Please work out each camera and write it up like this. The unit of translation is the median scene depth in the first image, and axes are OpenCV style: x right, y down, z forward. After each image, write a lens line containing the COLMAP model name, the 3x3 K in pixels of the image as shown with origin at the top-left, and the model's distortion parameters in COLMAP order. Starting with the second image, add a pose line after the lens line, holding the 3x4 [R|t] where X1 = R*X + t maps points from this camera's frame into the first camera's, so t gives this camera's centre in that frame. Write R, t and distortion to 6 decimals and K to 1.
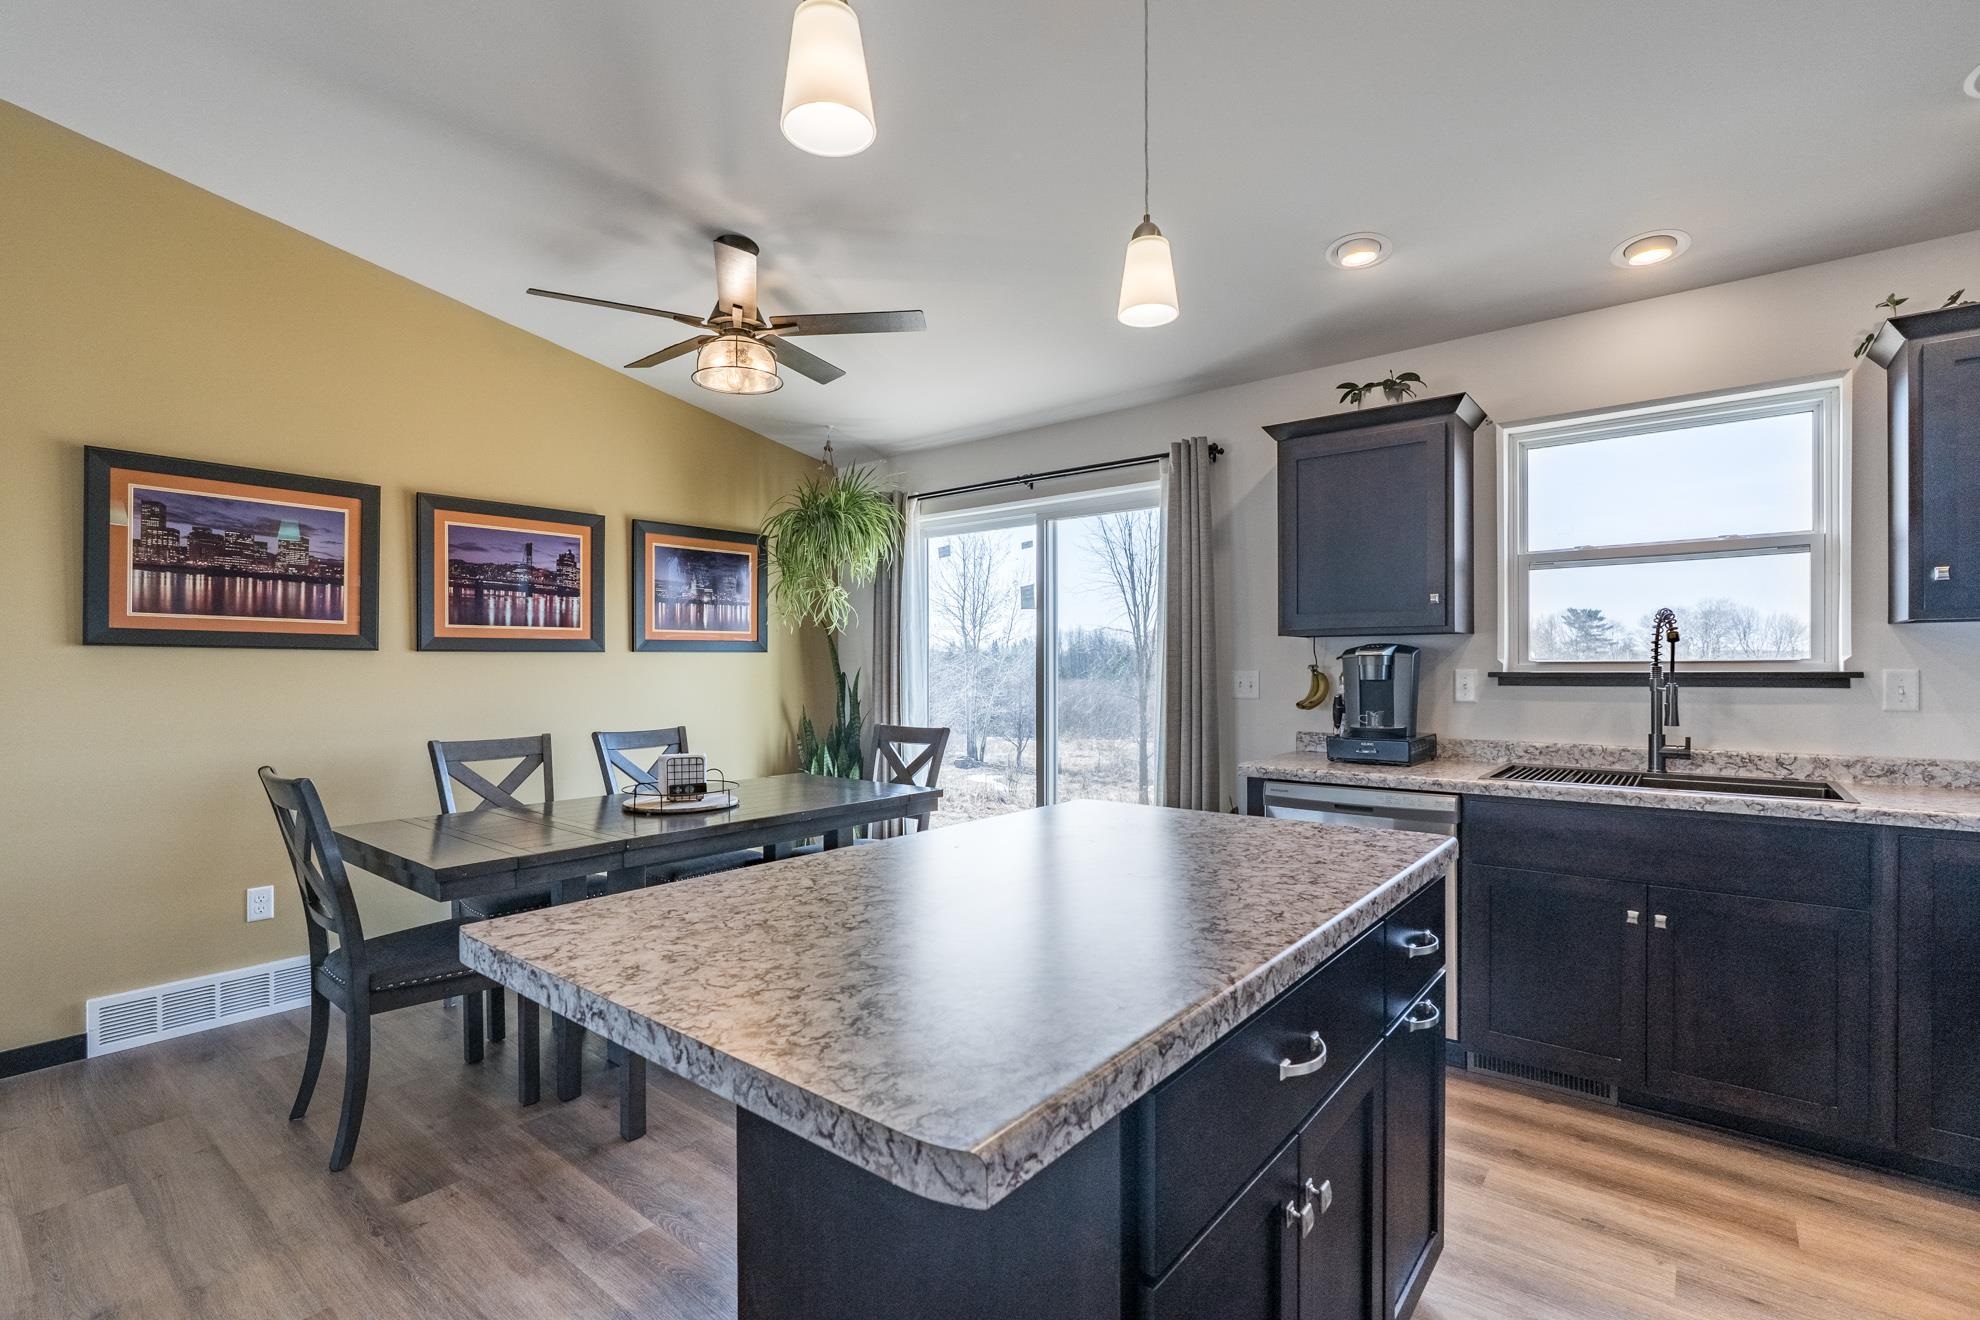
lens RADIAL K [[908.3, 0, 985.6], [0, 908.3, 671.9], [0, 0, 1]] dist [-0.009269, 0.004399]
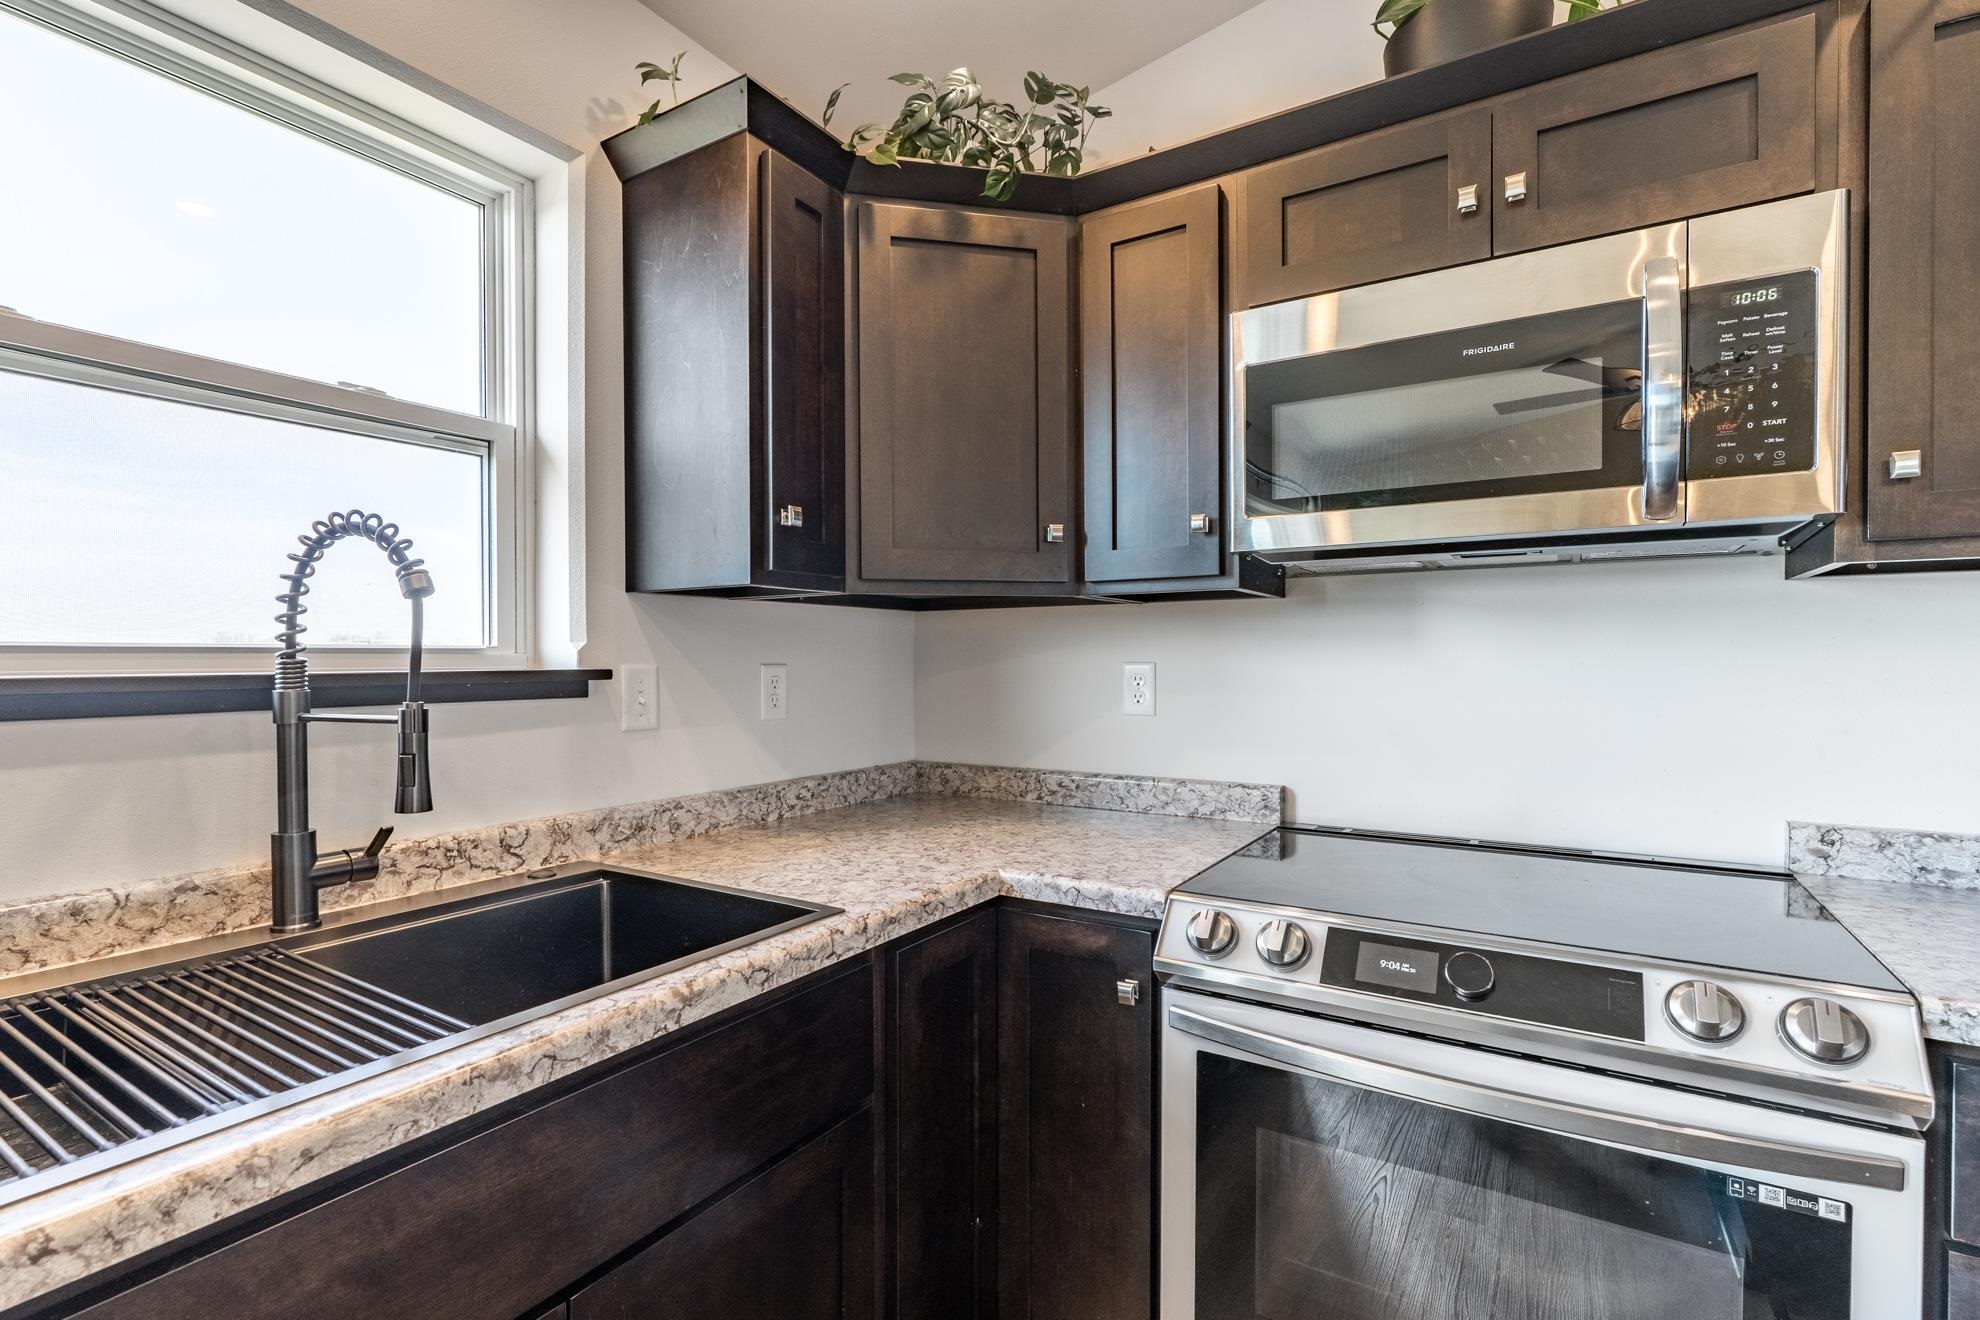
lens RADIAL K [[908.3, 0, 965.4], [0, 908.3, 665.6], [0, 0, 1]] dist [-0.009269, 0.004399]
pose [[-0.081744, -0.006153, 0.996634, 0.319229], [0.006575, 0.999956, 0.006712, -0.004348], [-0.996632, 0.007101, -0.081699, 0.736374]]
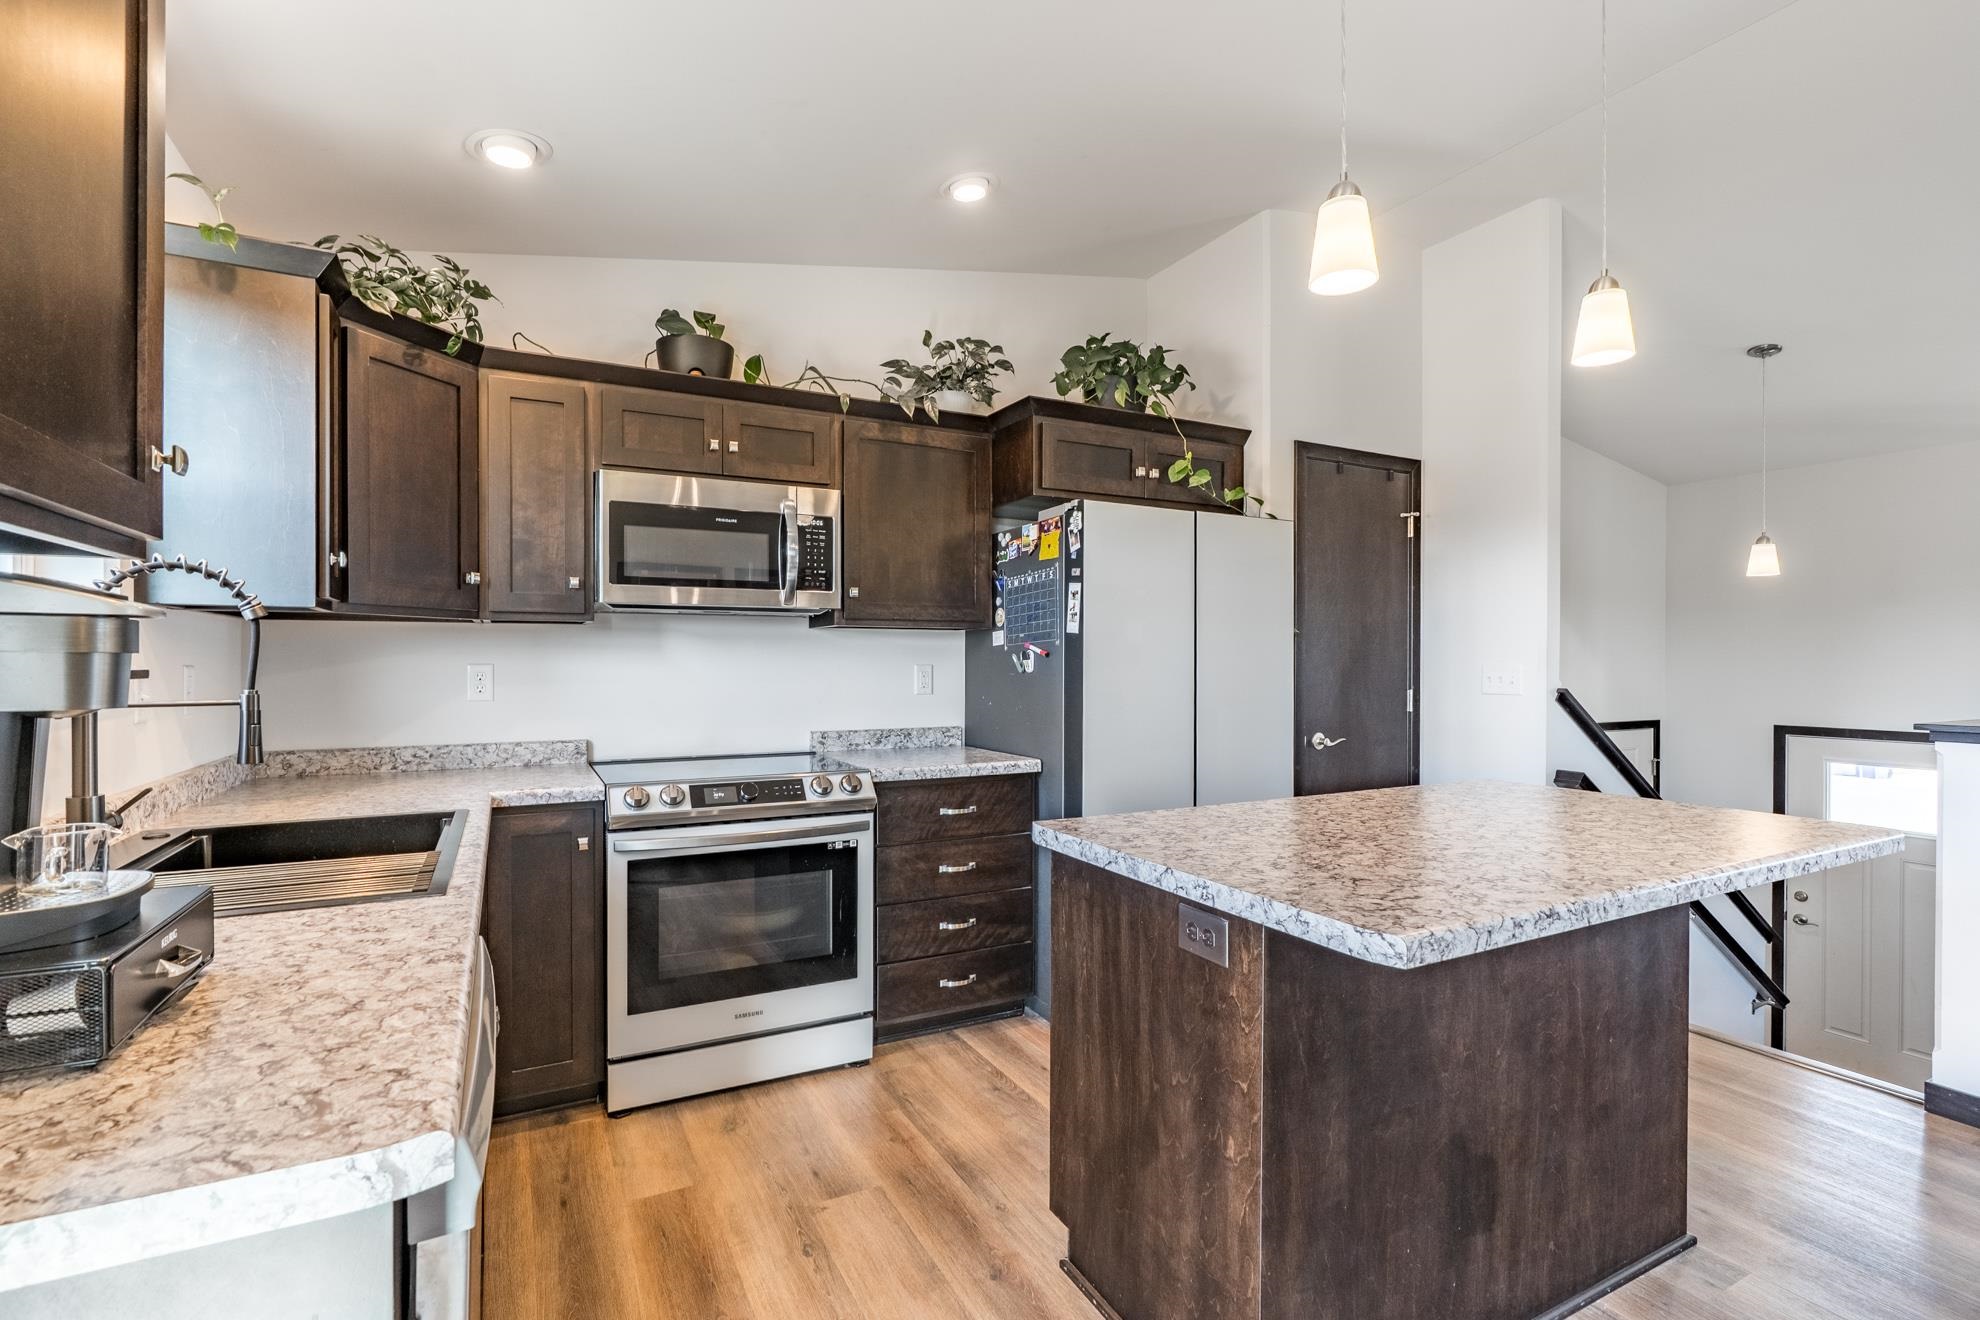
lens RADIAL K [[908.3, 0, 1004.2], [0, 908.3, 655.7], [0, 0, 1]] dist [-0.009269, 0.004399]
pose [[-0.920895, 0.005742, 0.389768, 0.093438], [0.004423, 0.999981, -0.004282, -0.004125], [-0.389785, -0.002219, -0.920903, 1.214525]]
